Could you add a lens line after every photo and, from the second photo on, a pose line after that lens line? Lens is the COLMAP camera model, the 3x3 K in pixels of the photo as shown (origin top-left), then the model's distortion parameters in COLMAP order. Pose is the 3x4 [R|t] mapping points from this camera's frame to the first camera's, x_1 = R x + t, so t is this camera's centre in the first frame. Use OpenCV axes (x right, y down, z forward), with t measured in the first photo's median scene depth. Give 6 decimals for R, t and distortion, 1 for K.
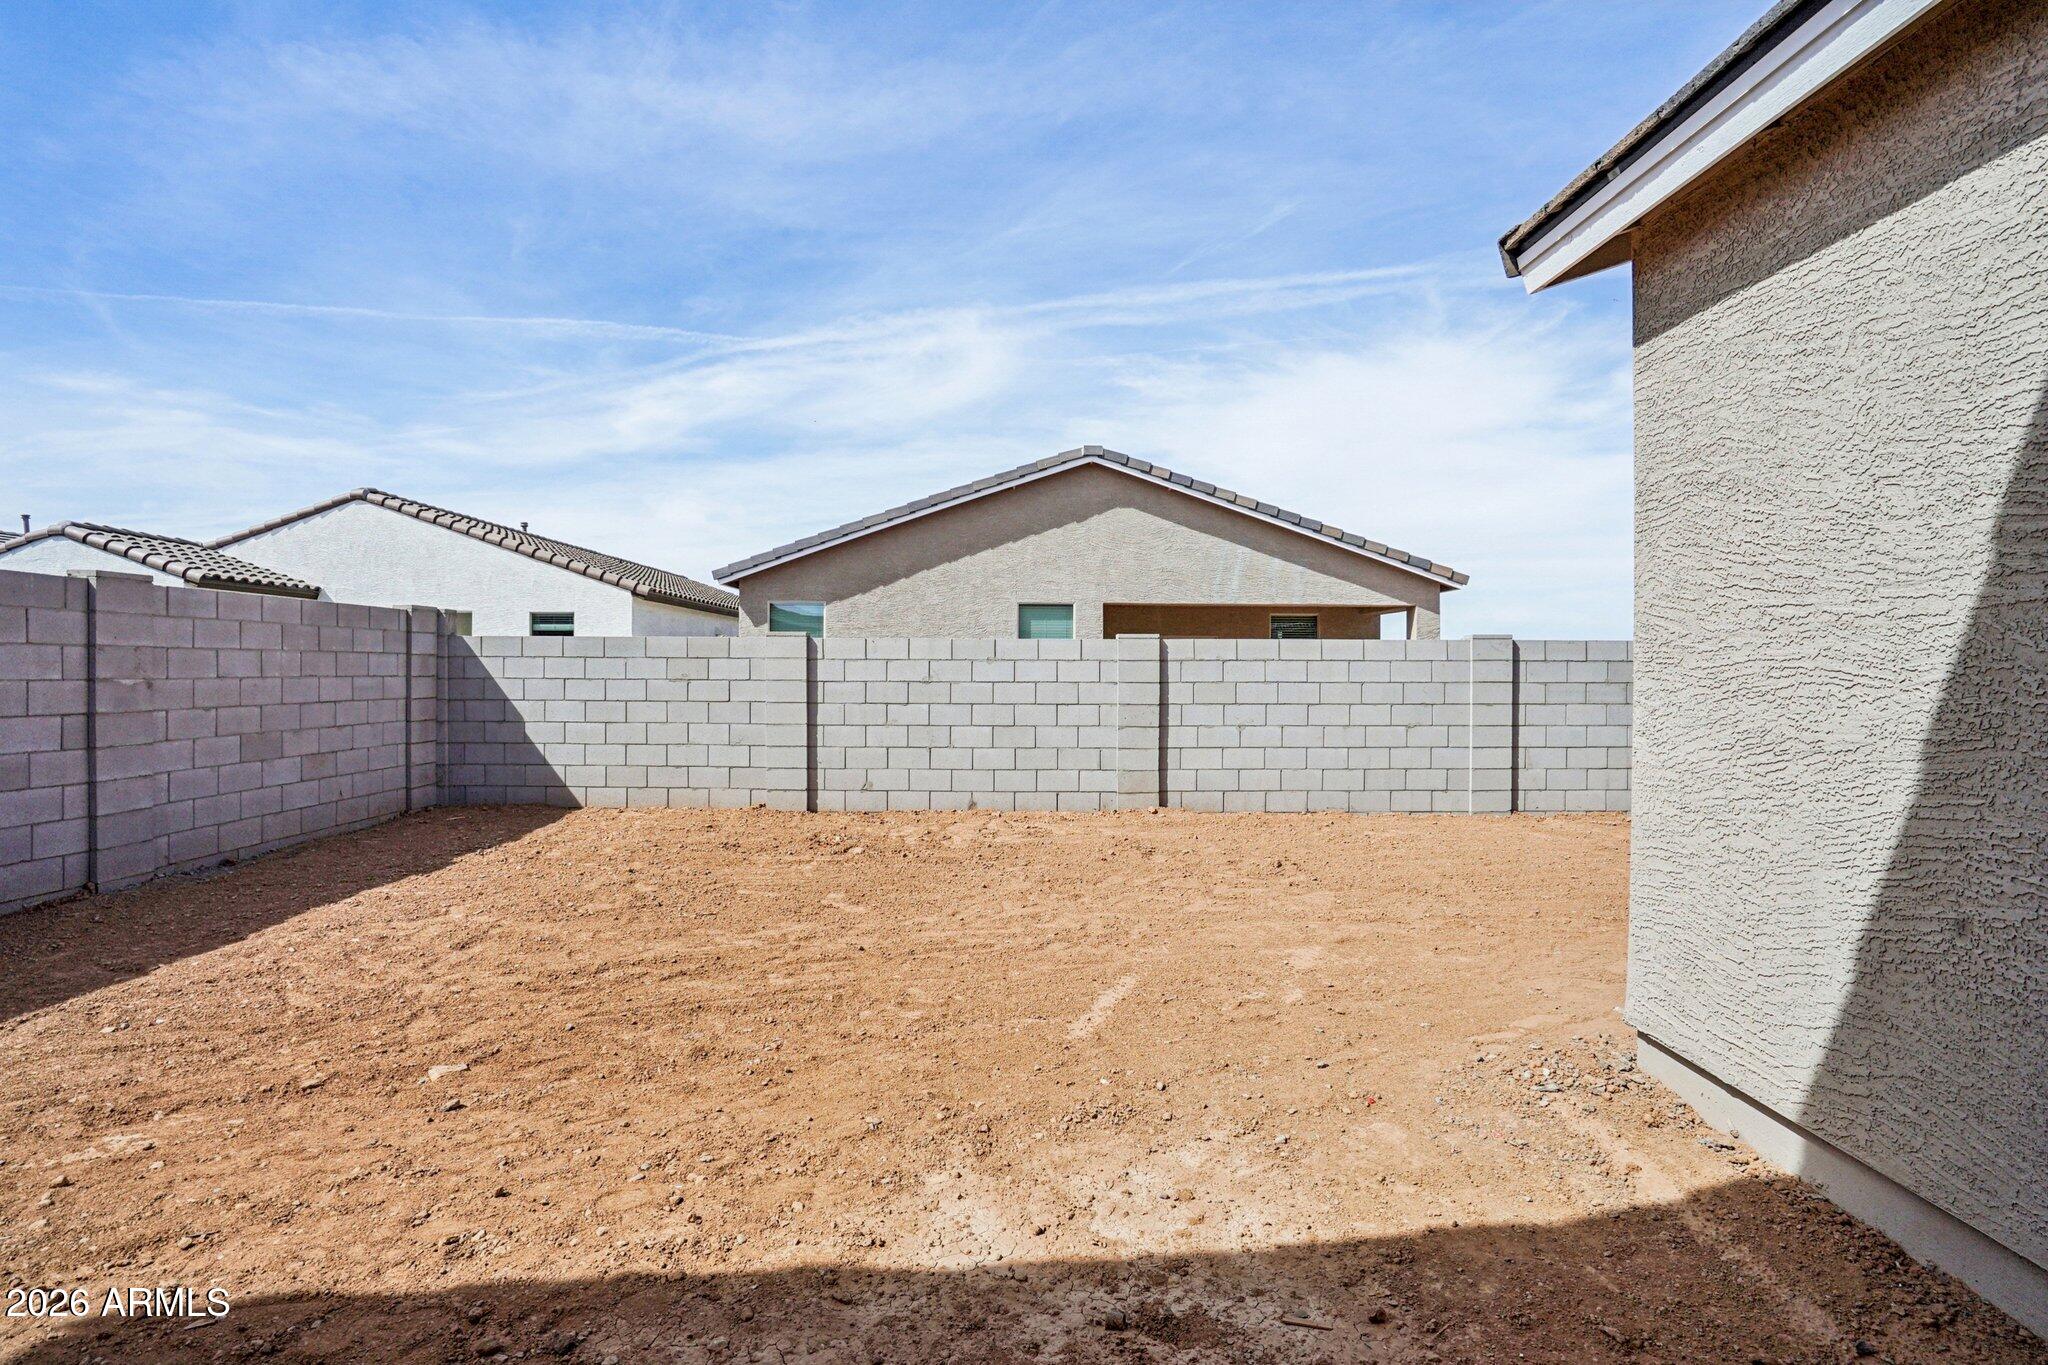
lens RADIAL K [[950.7, 0, 1024.0], [0, 950.7, 682.5], [0, 0, 1]] dist [-0.026744, 0.000852]
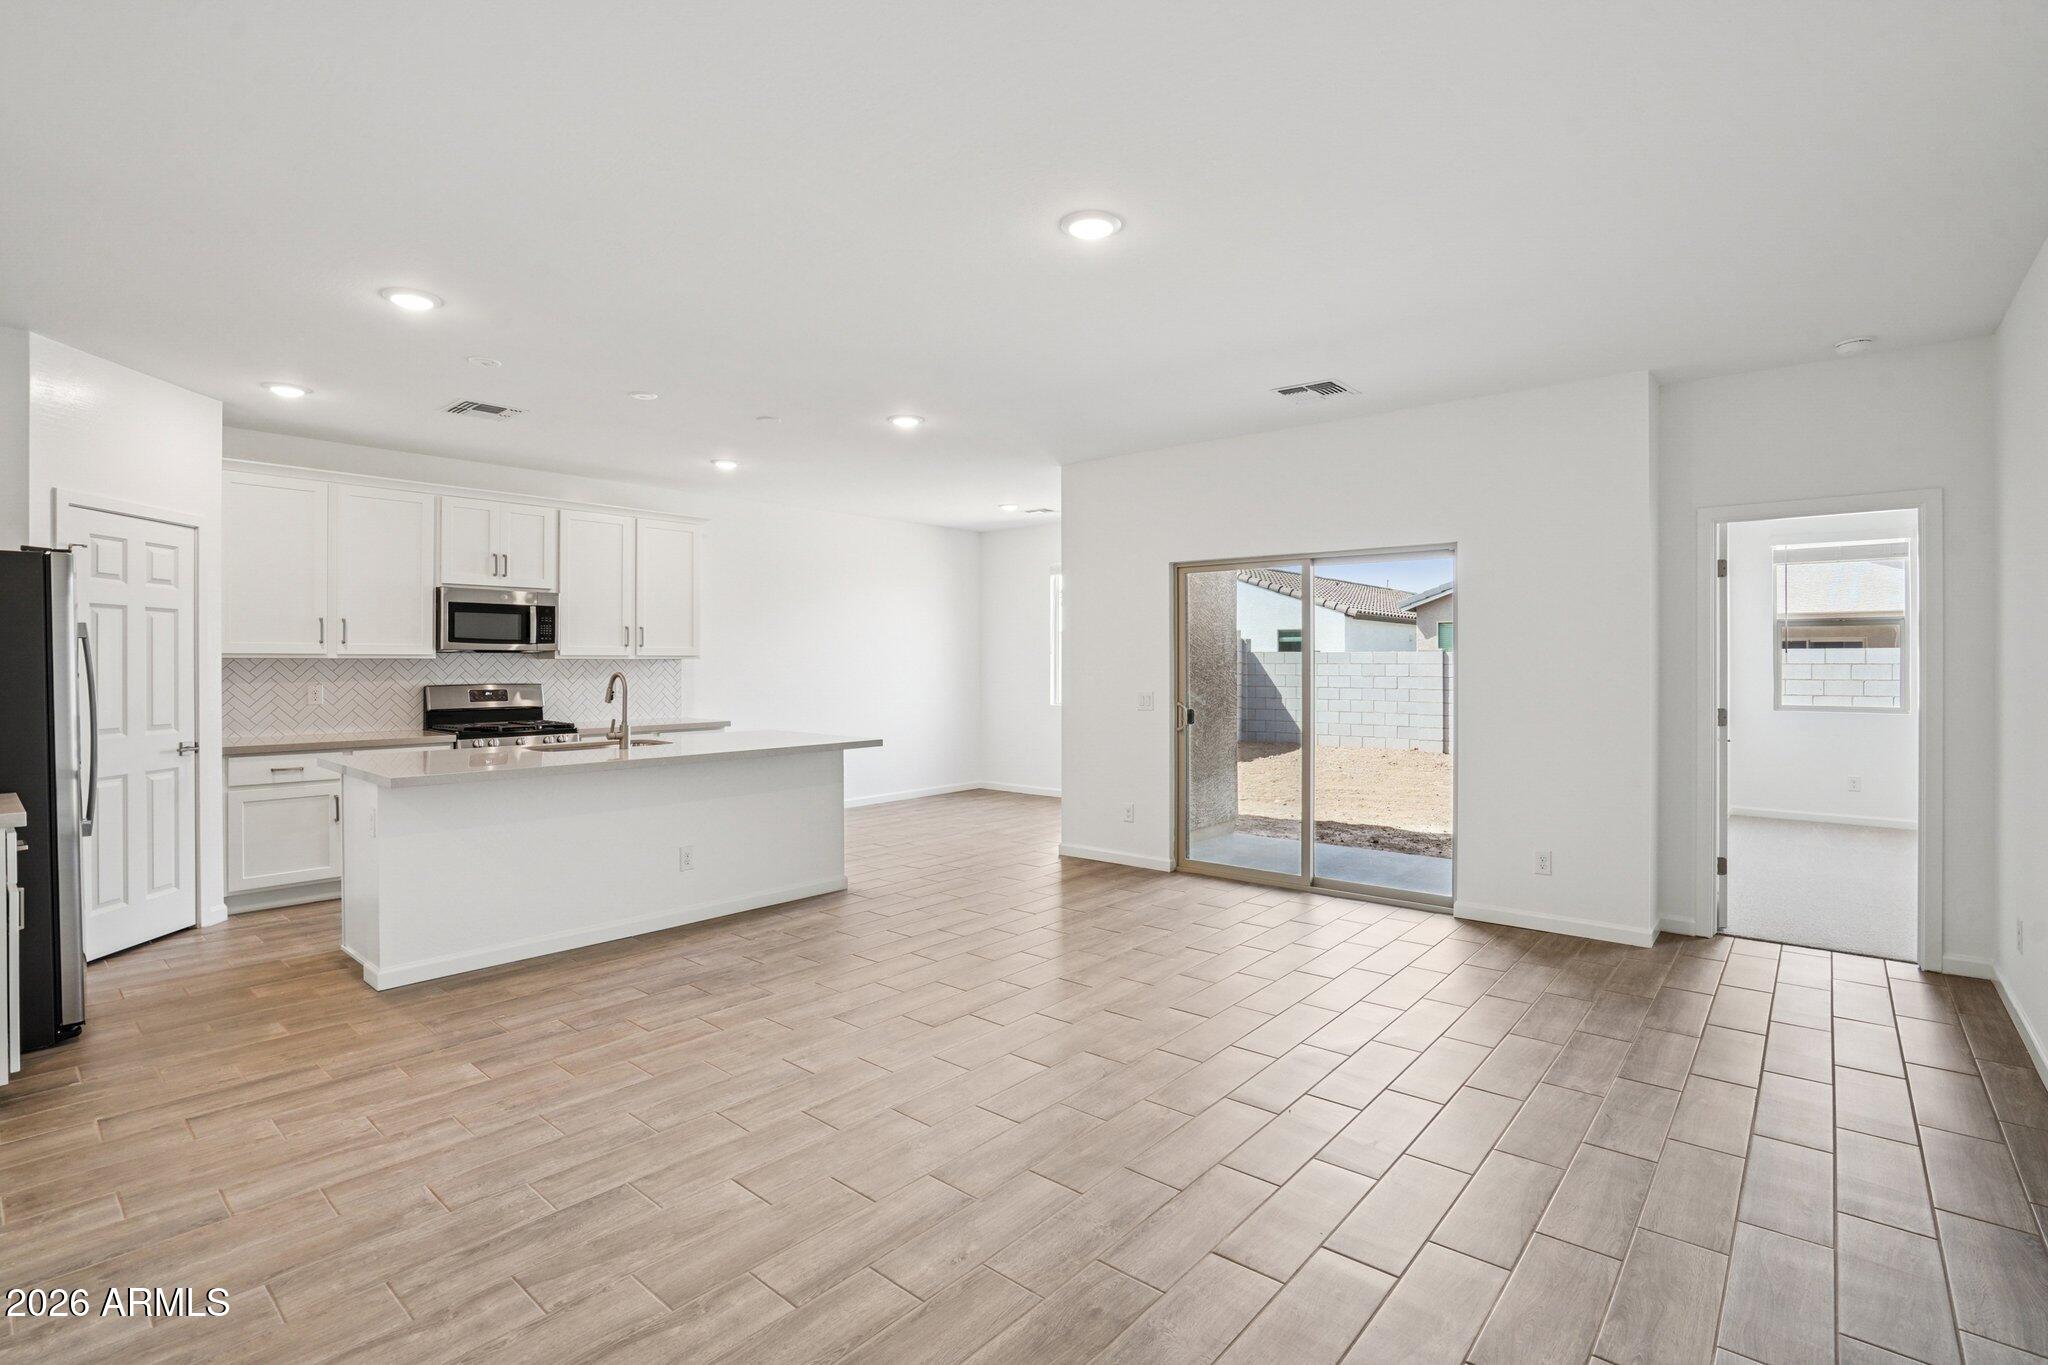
lens RADIAL K [[950.7, 0, 1024.0], [0, 950.7, 682.5], [0, 0, 1]] dist [-0.026744, 0.000852]
pose [[0.751233, 0.008630, -0.659981, 0.326394], [-0.005830, 0.999962, 0.006440, 0.001529], [0.660011, -0.000990, 0.751255, -0.771629]]
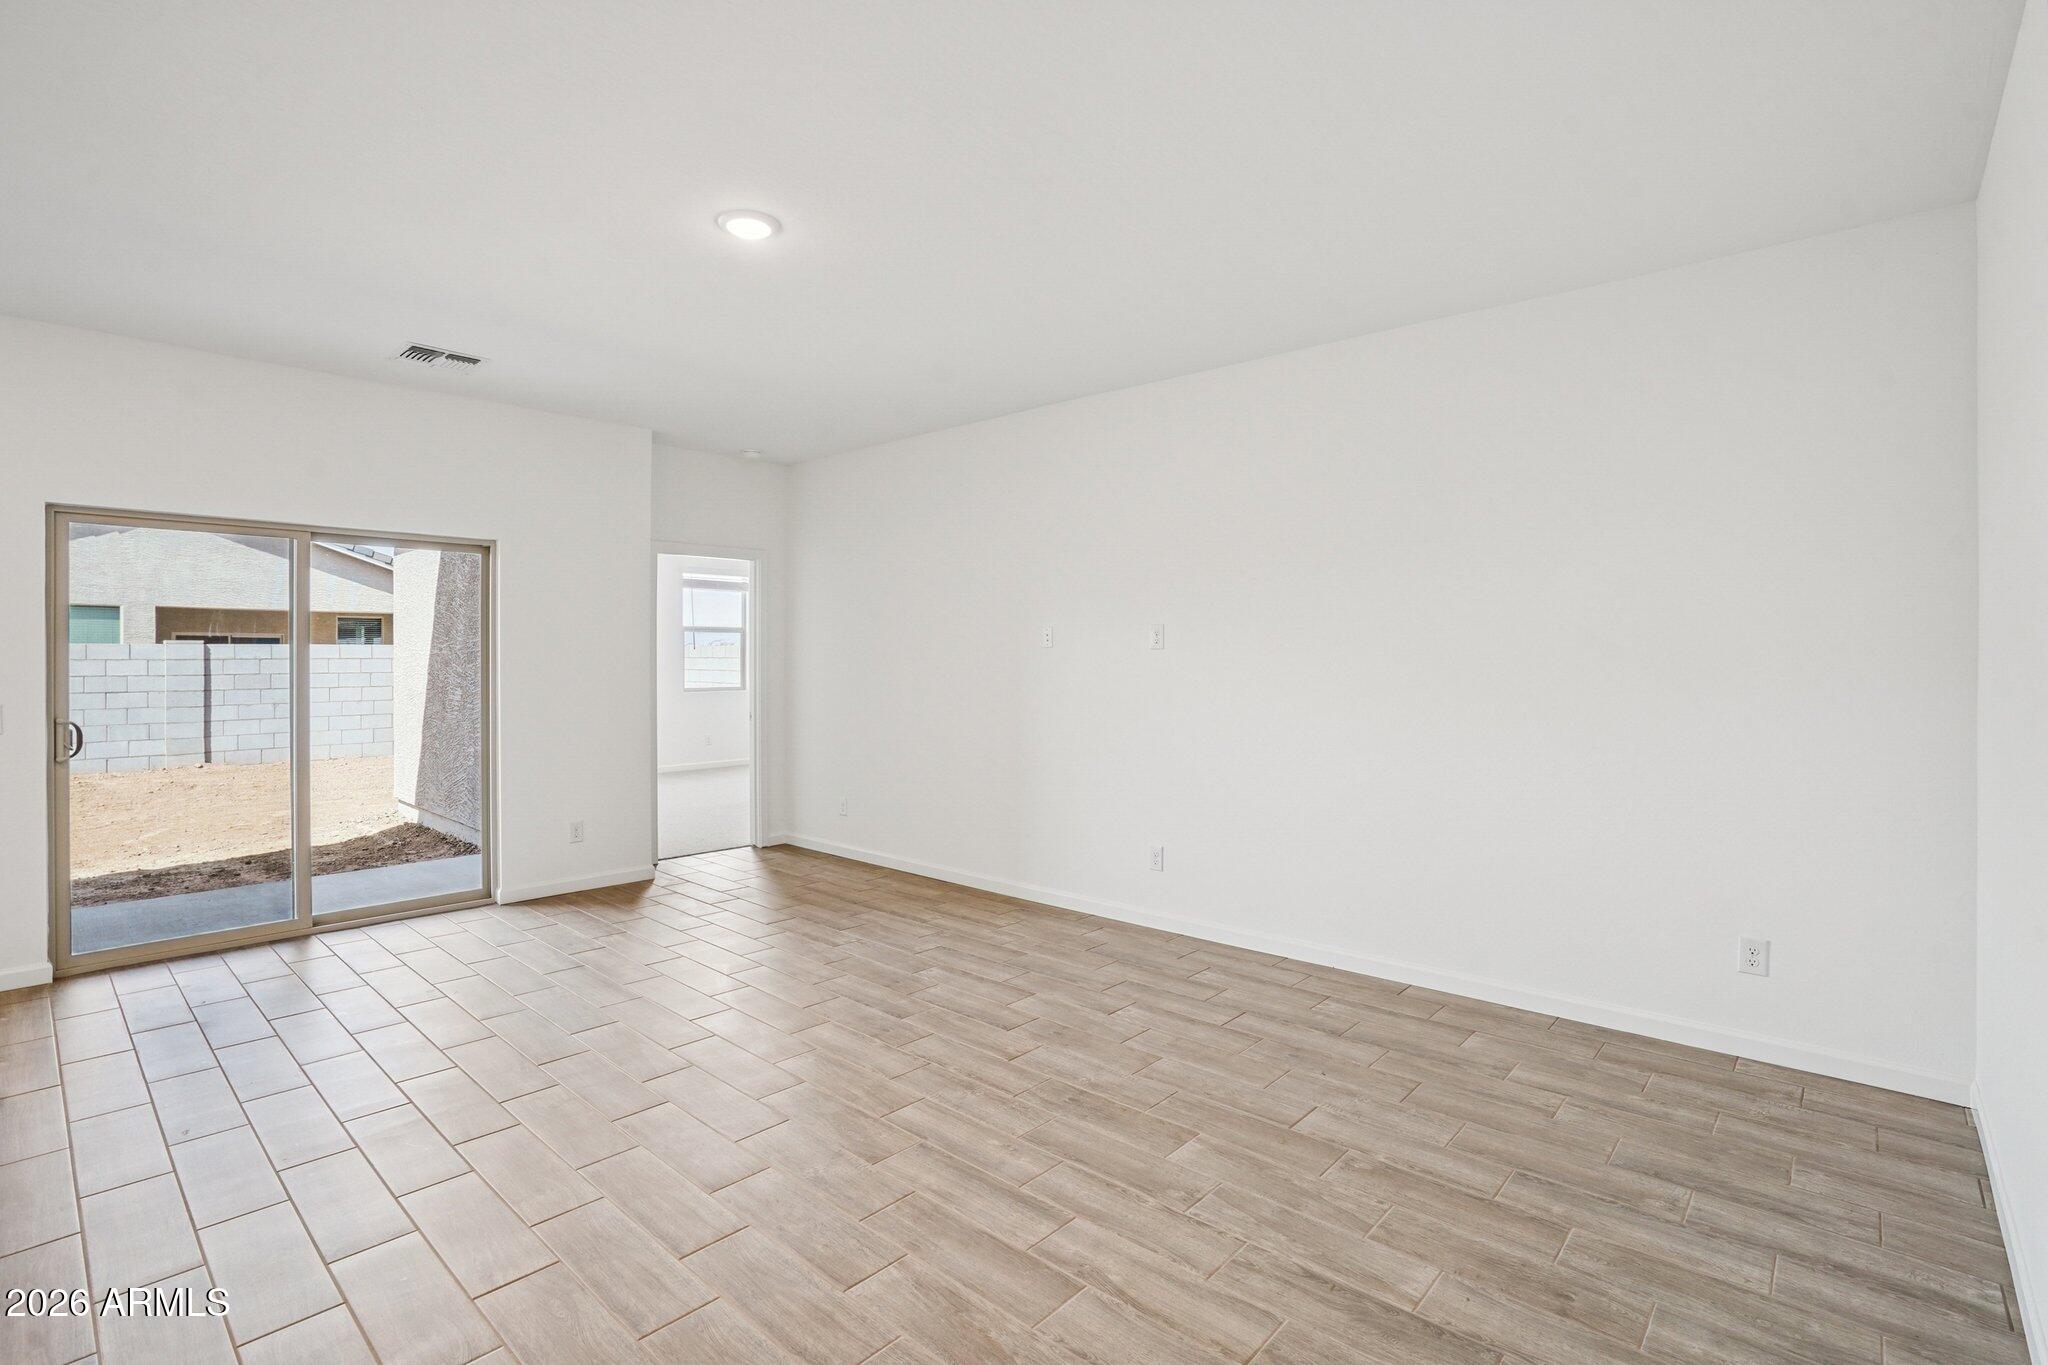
lens RADIAL K [[950.7, 0, 1024.0], [0, 950.7, 682.5], [0, 0, 1]] dist [-0.026744, 0.000852]
pose [[0.680759, -0.018067, 0.732285, -0.038654], [0.010274, 0.999833, 0.015117, 0.002468], [-0.732435, -0.002767, 0.680831, -0.802177]]
